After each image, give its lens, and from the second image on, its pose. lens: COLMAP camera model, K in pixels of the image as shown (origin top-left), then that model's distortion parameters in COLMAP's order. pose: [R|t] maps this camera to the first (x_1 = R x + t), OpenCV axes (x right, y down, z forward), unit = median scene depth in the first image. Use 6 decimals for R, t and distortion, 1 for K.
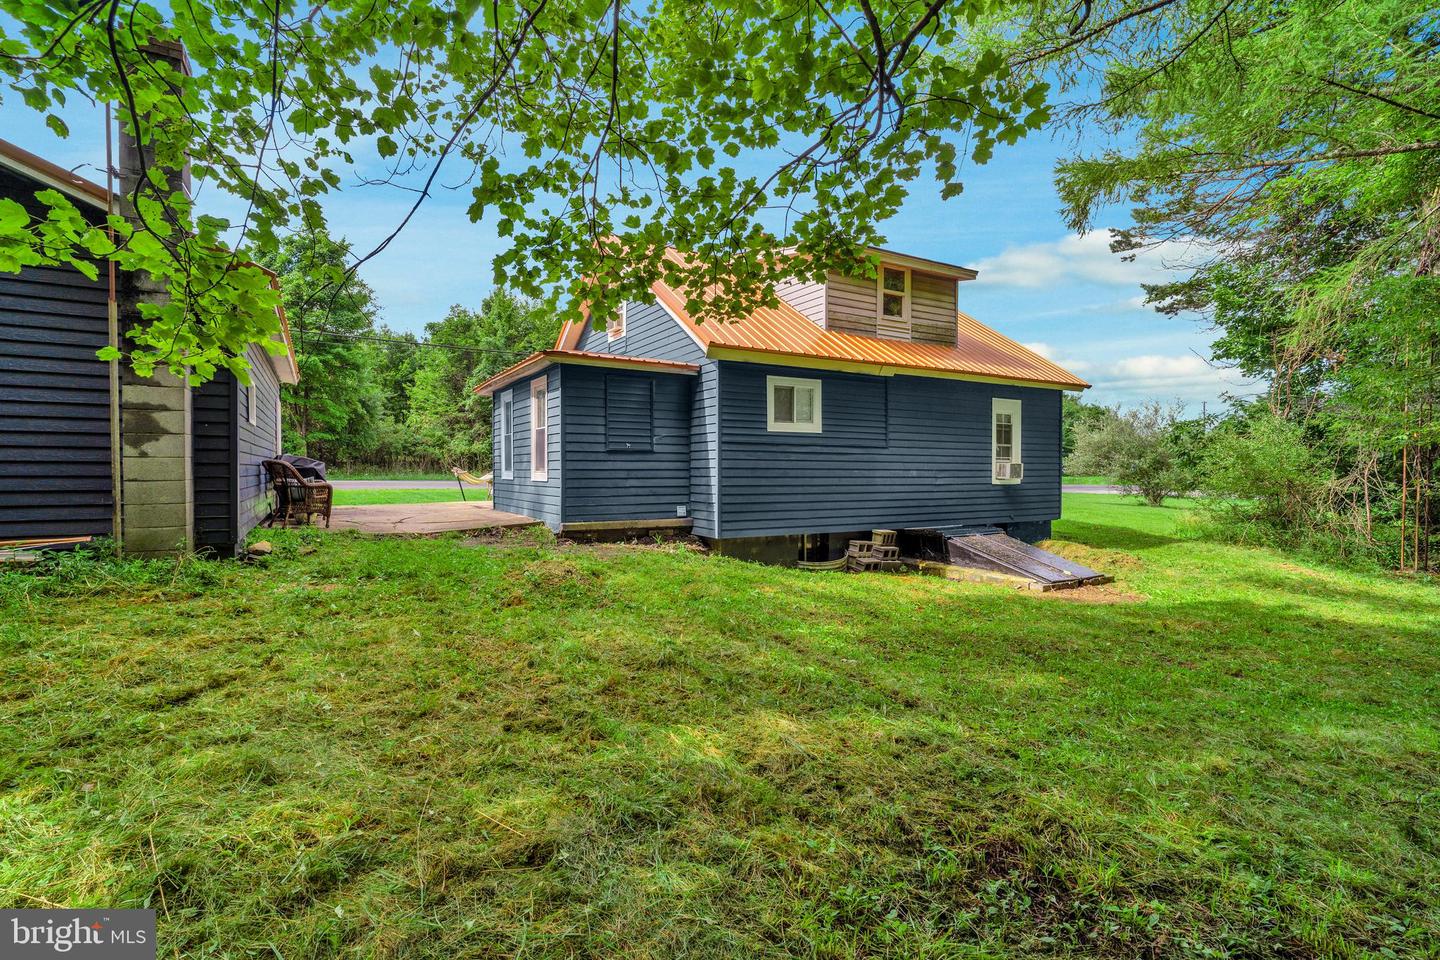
lens RADIAL K [[681.3, 0, 720.0], [0, 681.3, 480.0], [0, 0, 1]] dist [-0.000044, 0.000006]
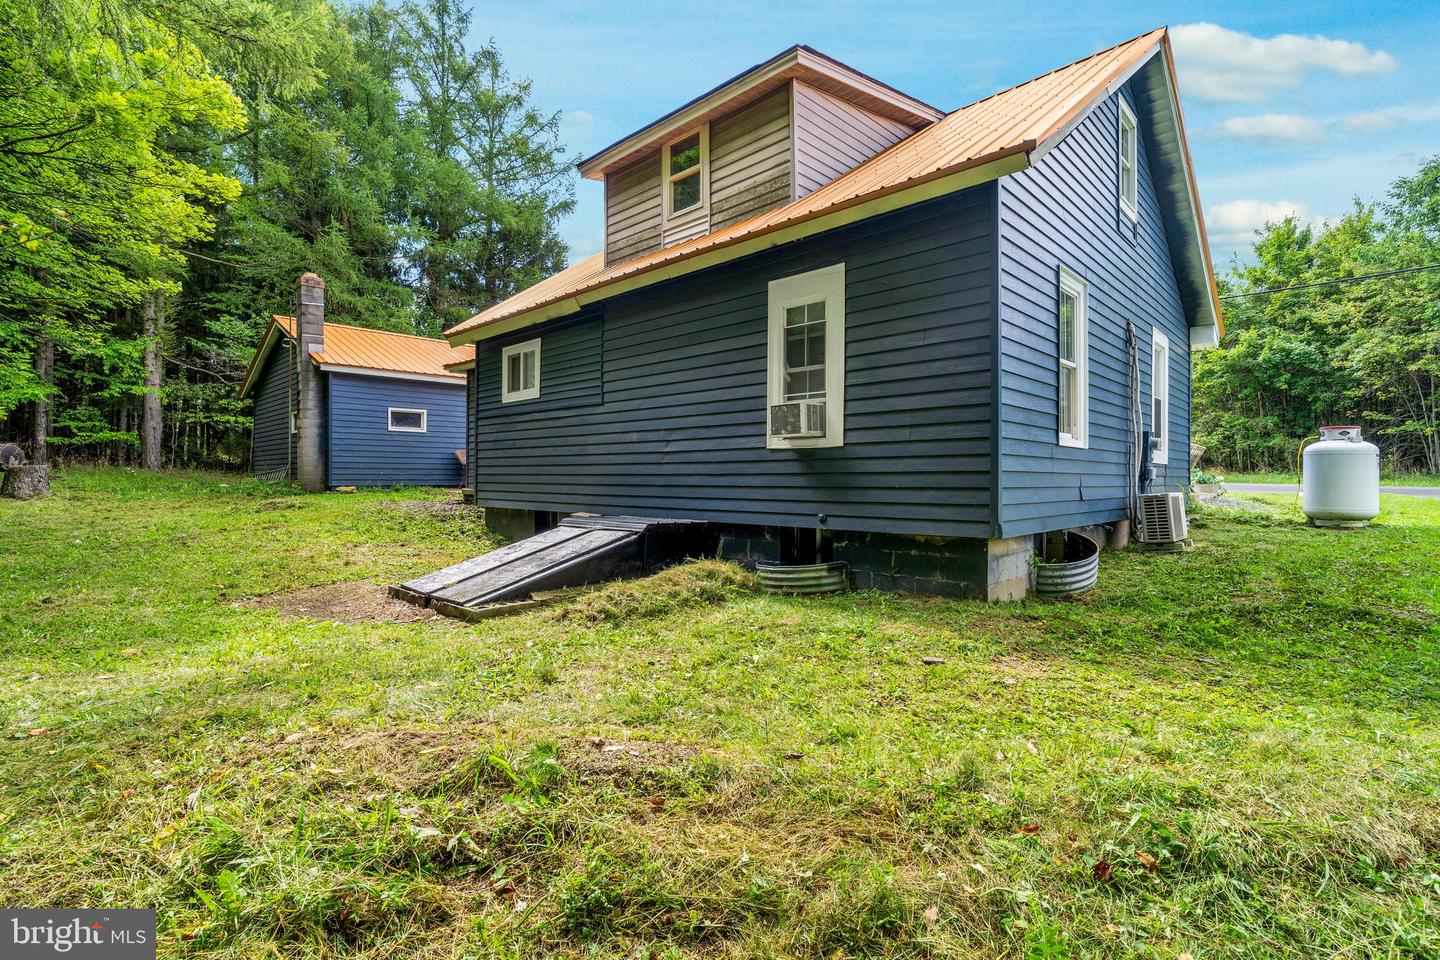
lens RADIAL K [[681.3, 0, 720.0], [0, 681.3, 480.0], [0, 0, 1]] dist [-0.000044, 0.000006]
pose [[0.262166, 0.002075, -0.965021, 0.914634], [-0.008863, 0.999961, -0.000258, 0.031437], [0.964982, 0.008621, 0.262174, 0.851485]]
